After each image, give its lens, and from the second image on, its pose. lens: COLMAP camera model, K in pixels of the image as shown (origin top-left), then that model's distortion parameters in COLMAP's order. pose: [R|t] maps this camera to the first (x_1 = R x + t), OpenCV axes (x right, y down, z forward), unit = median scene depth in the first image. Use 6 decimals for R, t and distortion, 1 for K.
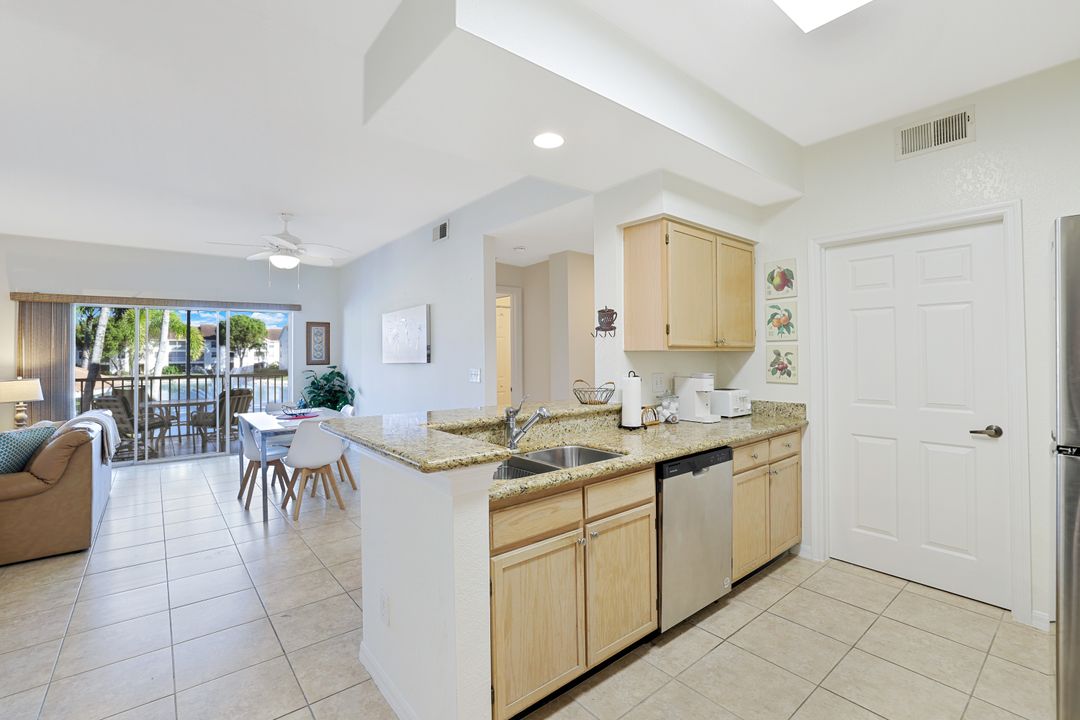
lens RADIAL K [[475.2, 0, 539.0], [0, 475.2, 351.6], [0, 0, 1]] dist [-0.008415, 0.002832]
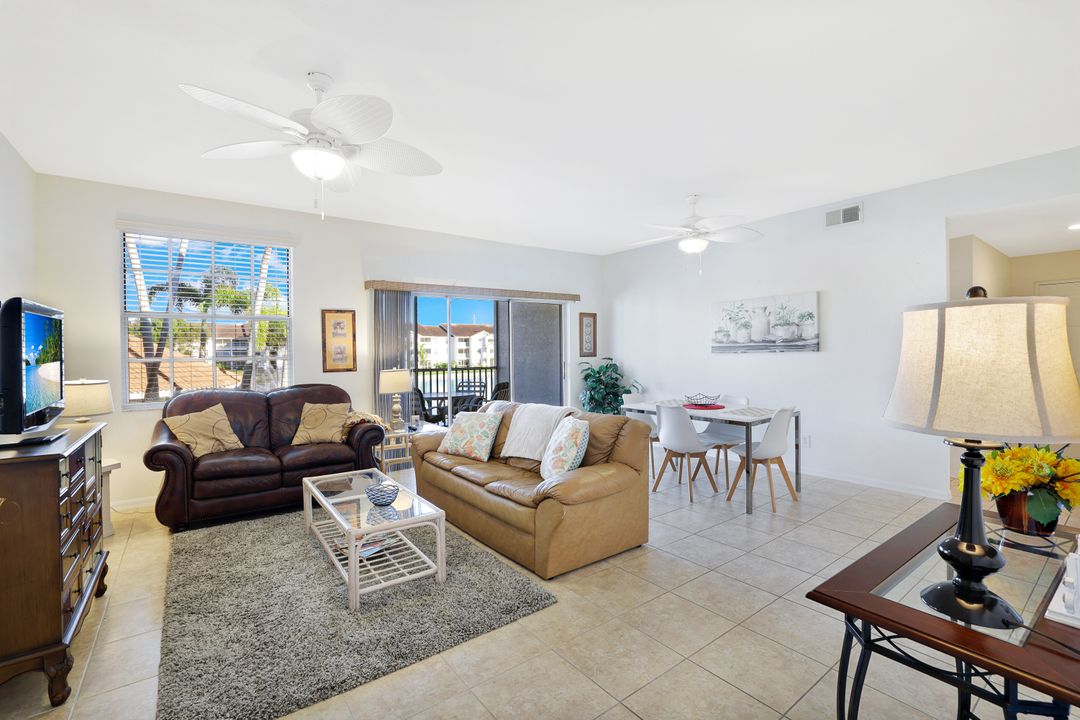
lens RADIAL K [[475.2, 0, 563.2], [0, 475.2, 355.2], [0, 0, 1]] dist [-0.008415, 0.002832]
pose [[0.999975, -0.004120, -0.005741, -0.449076], [0.004194, 0.999908, 0.012915, 0.010392], [0.005687, -0.012939, 0.999900, 0.016238]]
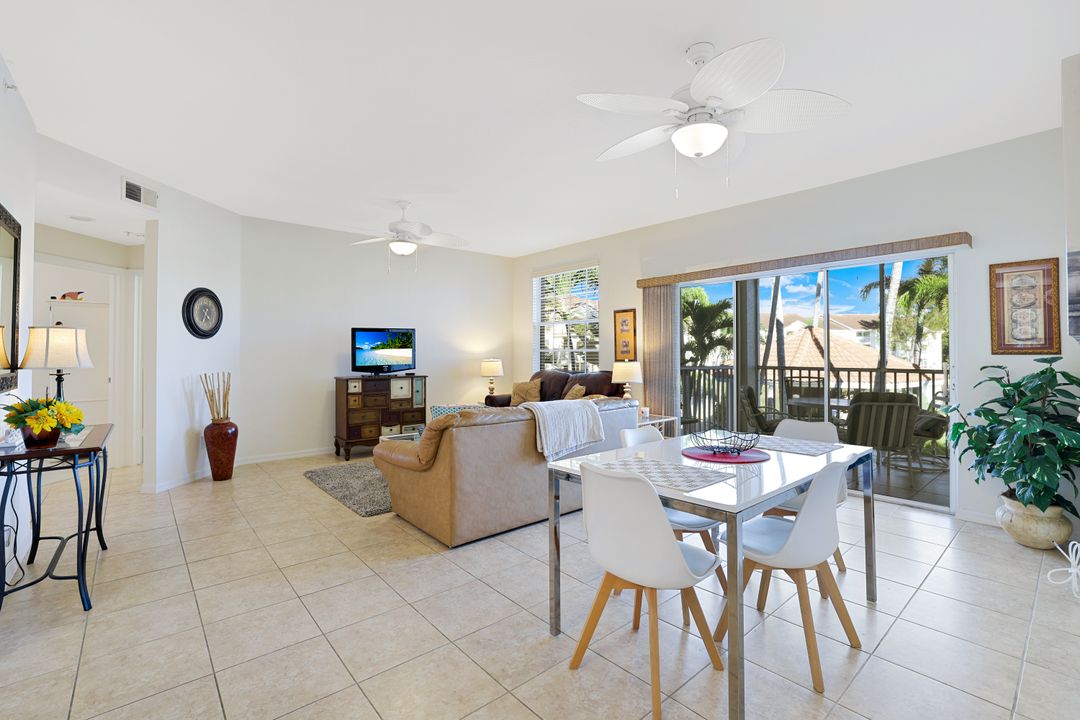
lens RADIAL K [[475.2, 0, 528.9], [0, 475.2, 348.8], [0, 0, 1]] dist [-0.008415, 0.002832]
pose [[0.024315, 0.000736, -0.999704, -0.020891], [0.006669, 0.999977, 0.000898, 0.016890], [0.999682, -0.006689, 0.024310, 0.451387]]
